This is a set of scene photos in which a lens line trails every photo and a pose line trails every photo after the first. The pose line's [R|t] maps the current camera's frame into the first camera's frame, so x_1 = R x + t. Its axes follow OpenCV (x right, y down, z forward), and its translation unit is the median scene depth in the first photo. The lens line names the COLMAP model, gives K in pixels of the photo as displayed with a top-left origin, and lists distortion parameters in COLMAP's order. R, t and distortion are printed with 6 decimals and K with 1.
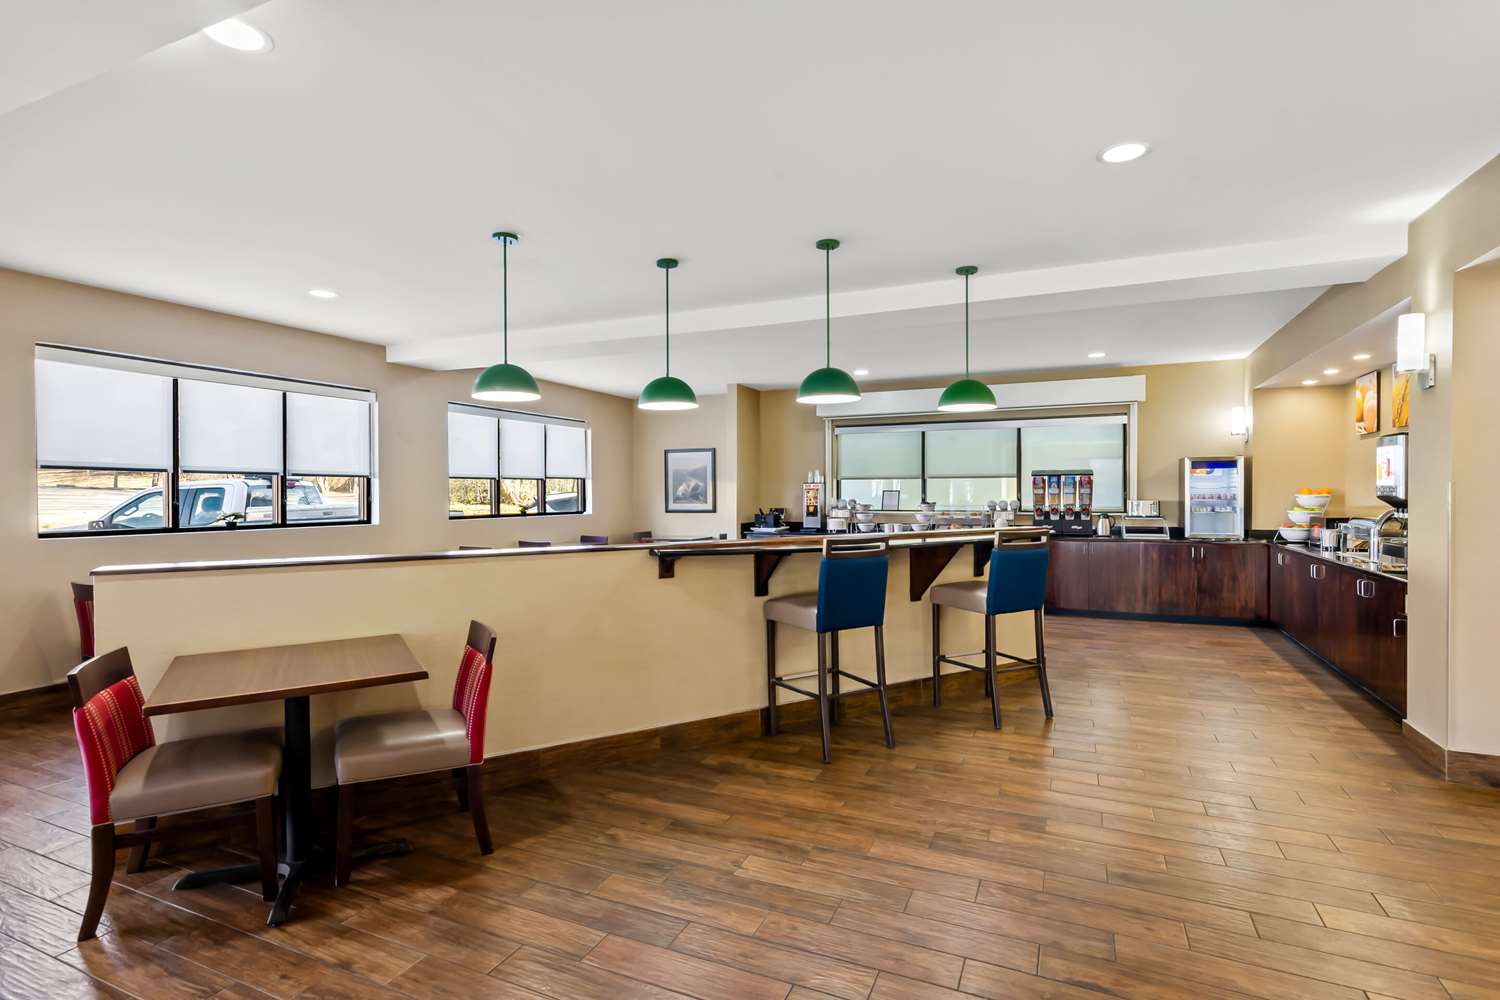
lens RADIAL K [[757.9, 0, 752.0], [0, 757.9, 473.6], [0, 0, 1]] dist [0.002757, 0.001499]
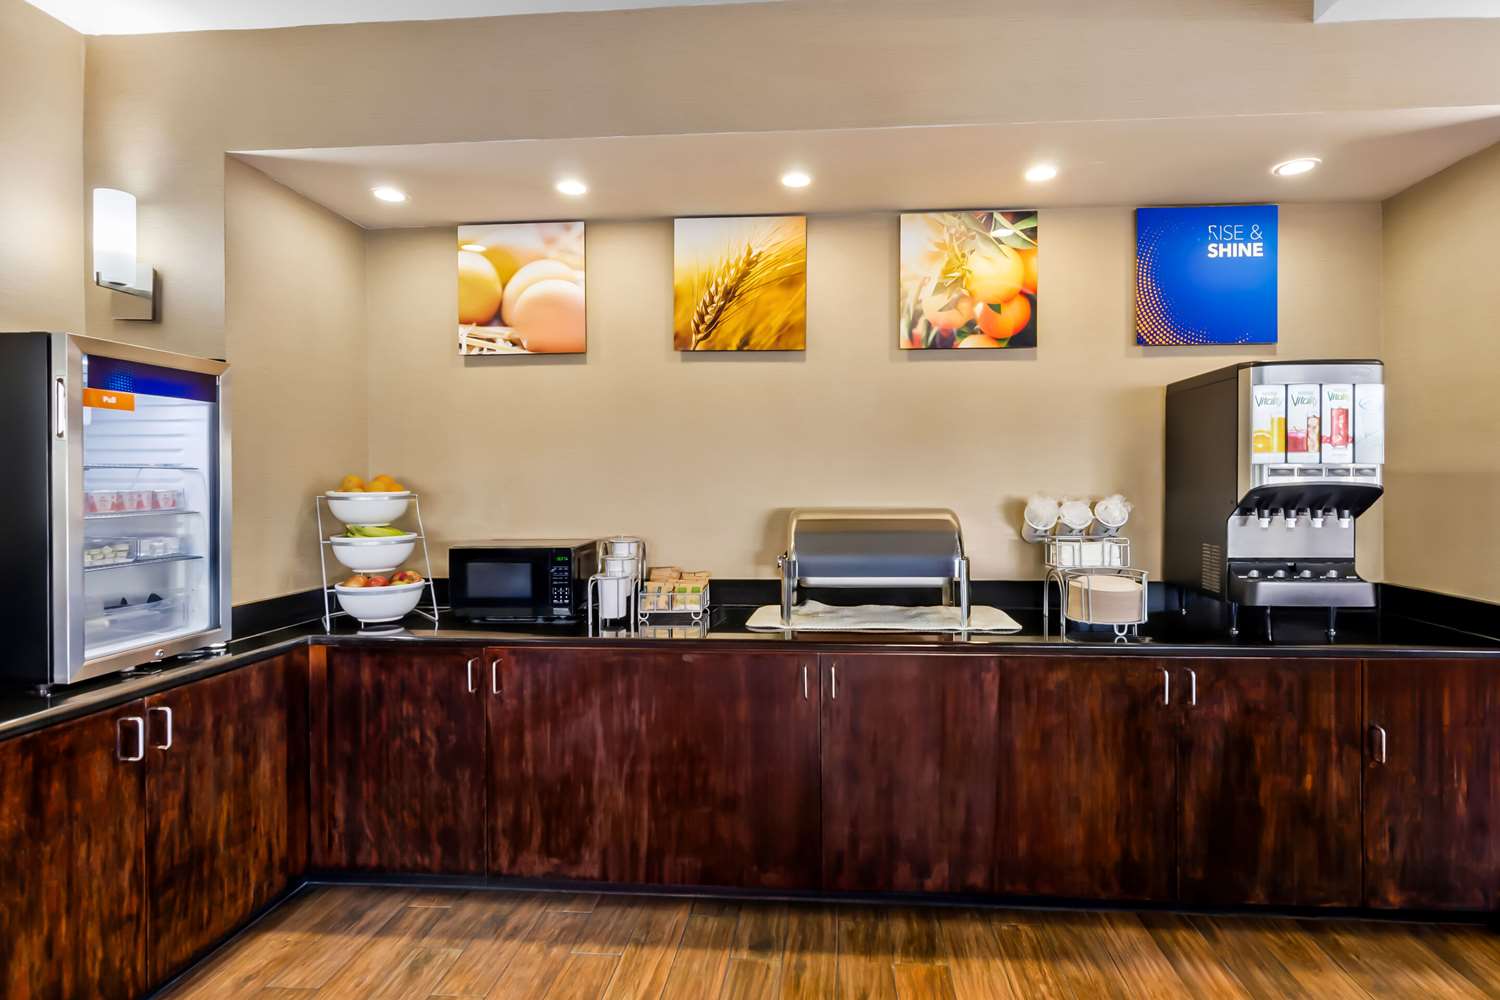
lens RADIAL K [[795.3, 0, 793.2], [0, 795.3, 484.6], [0, 0, 1]] dist [0.000552, 0.001710]
pose [[-0.349468, 0.003587, 0.936942, 0.221998], [-0.017913, 0.999784, -0.010509, 0.018631], [-0.936777, -0.020457, -0.349328, 0.717748]]
